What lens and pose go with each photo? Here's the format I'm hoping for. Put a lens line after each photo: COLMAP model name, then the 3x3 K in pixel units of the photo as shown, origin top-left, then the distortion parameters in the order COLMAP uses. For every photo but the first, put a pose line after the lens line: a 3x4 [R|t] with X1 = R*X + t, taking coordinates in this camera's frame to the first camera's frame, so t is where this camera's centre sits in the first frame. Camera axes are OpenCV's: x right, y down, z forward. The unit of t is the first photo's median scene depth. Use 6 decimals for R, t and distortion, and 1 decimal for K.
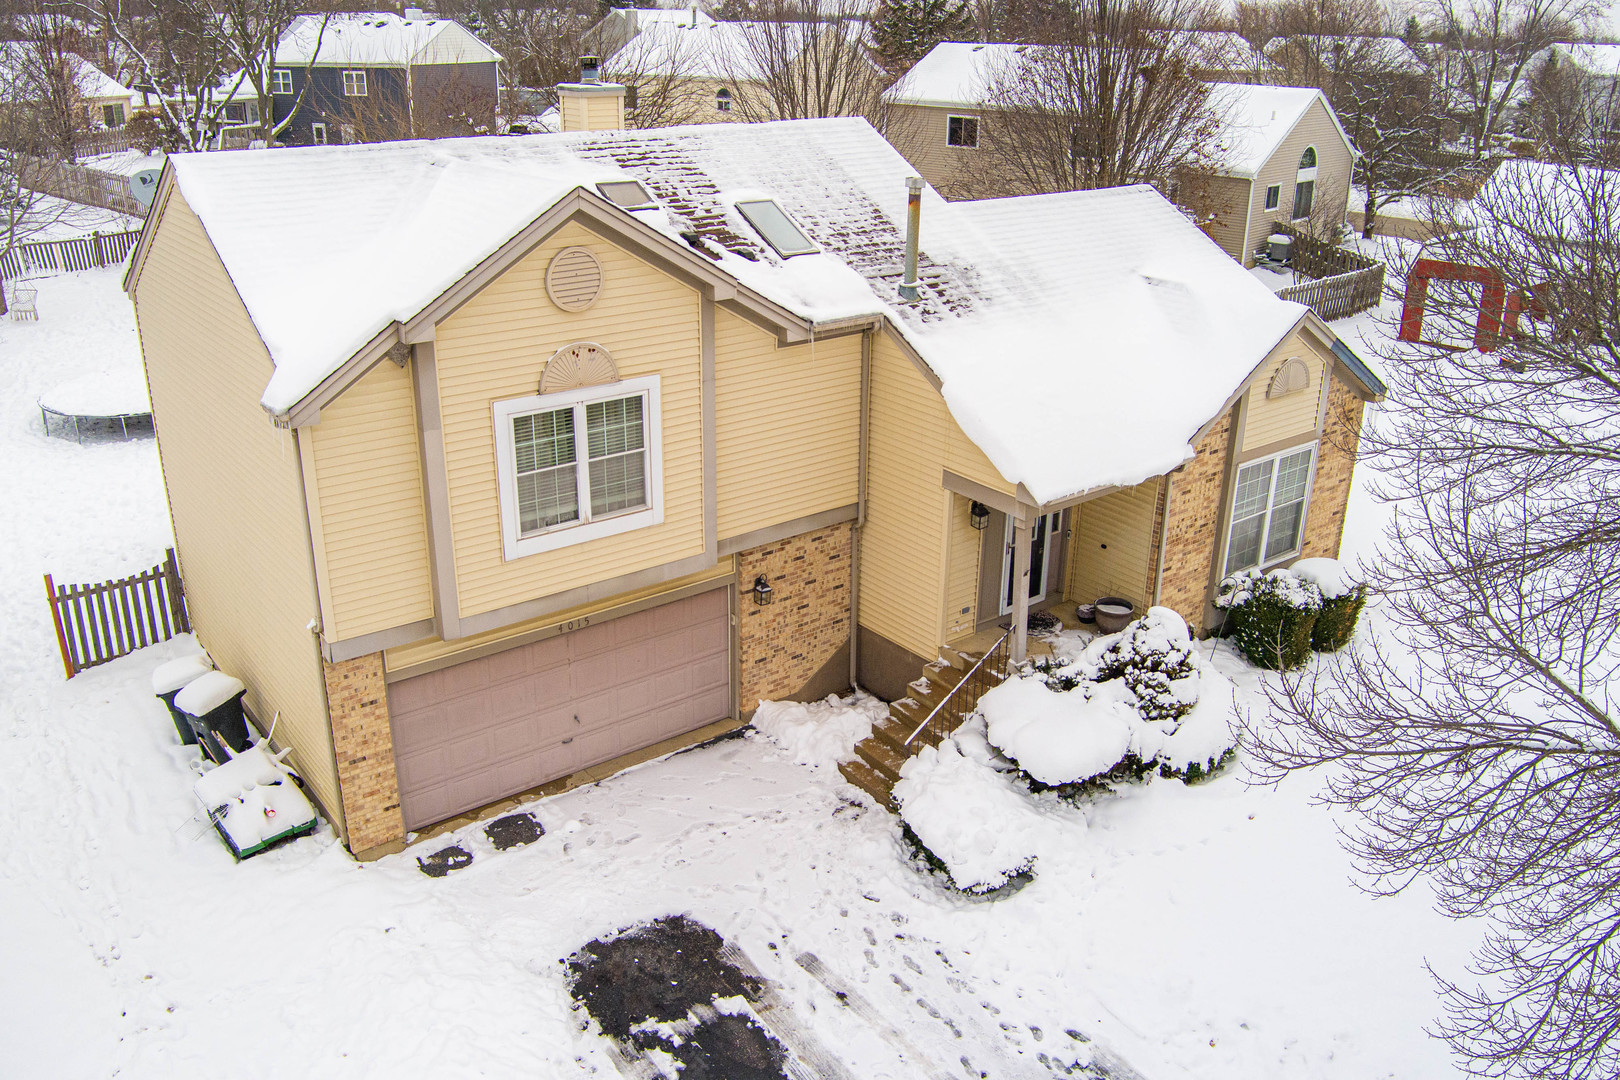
lens RADIAL K [[1278.1, 0, 794.3], [0, 1278.1, 533.3], [0, 0, 1]] dist [-0.046207, -0.010783]
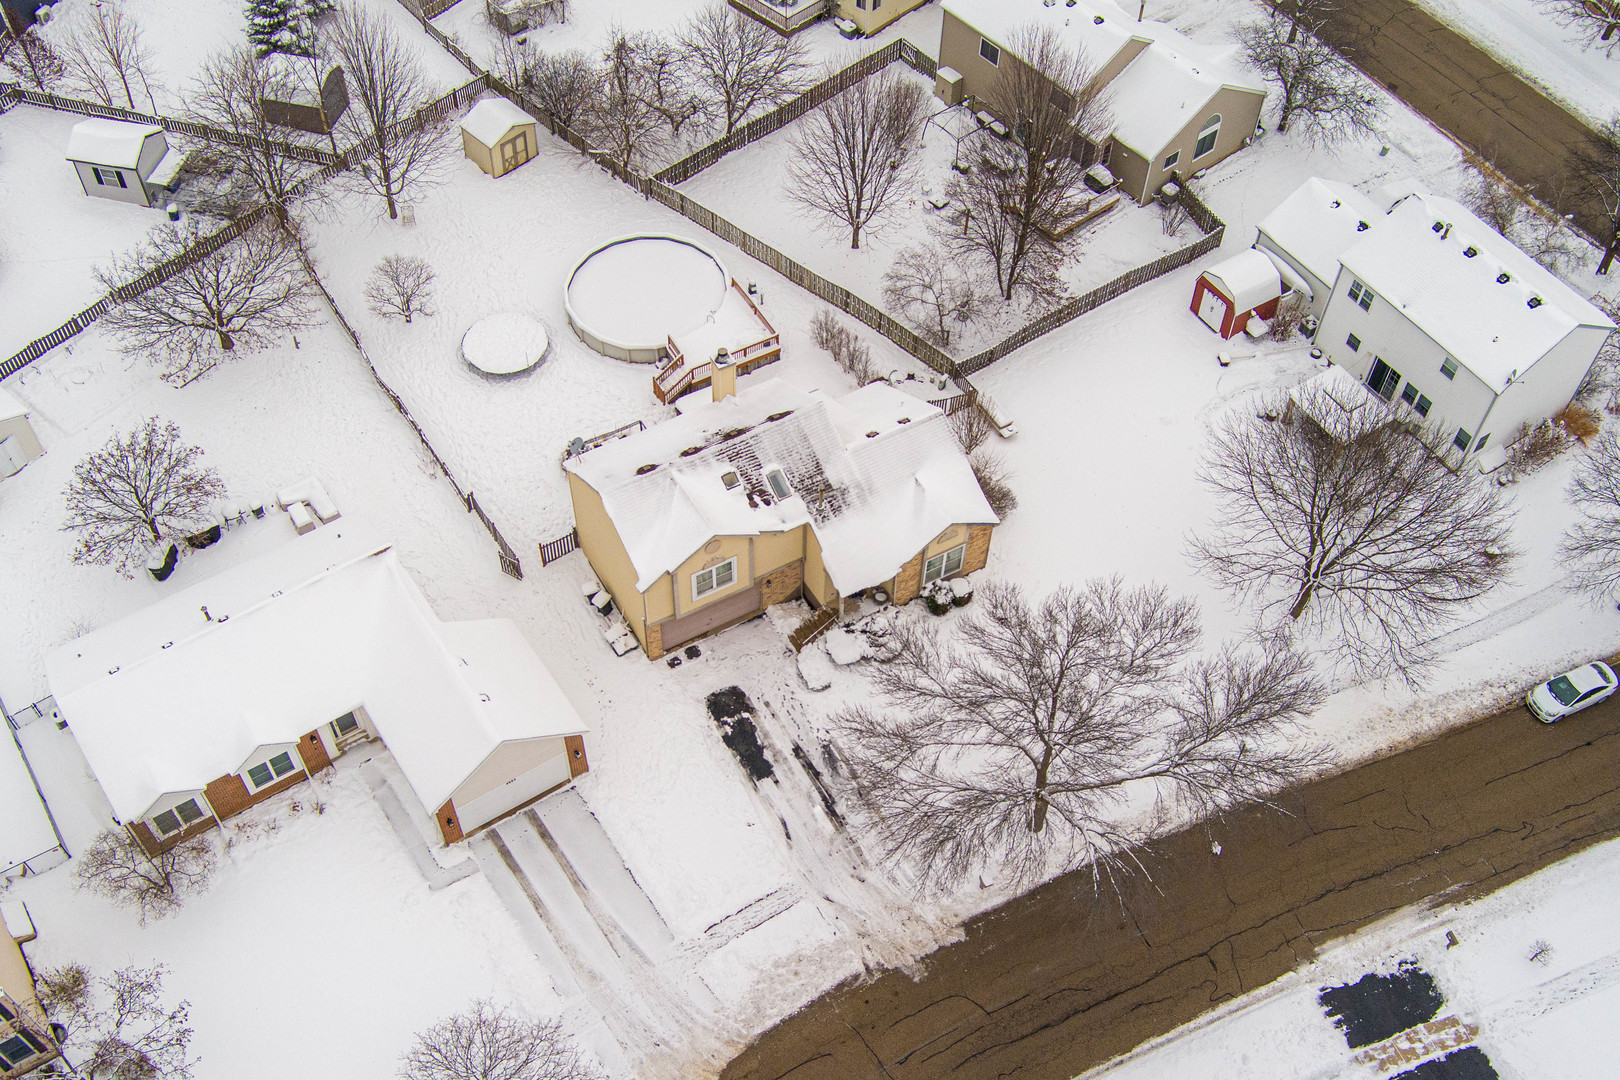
lens RADIAL K [[1704.3, 0, 822.1], [0, 1704.3, 545.5], [0, 0, 1]] dist [-0.029989, 0.000000]
pose [[0.990768, 0.114501, -0.072582, 0.422919], [-0.060643, 0.853165, 0.518103, -2.354232], [0.121248, -0.508919, 0.852233, -2.687711]]
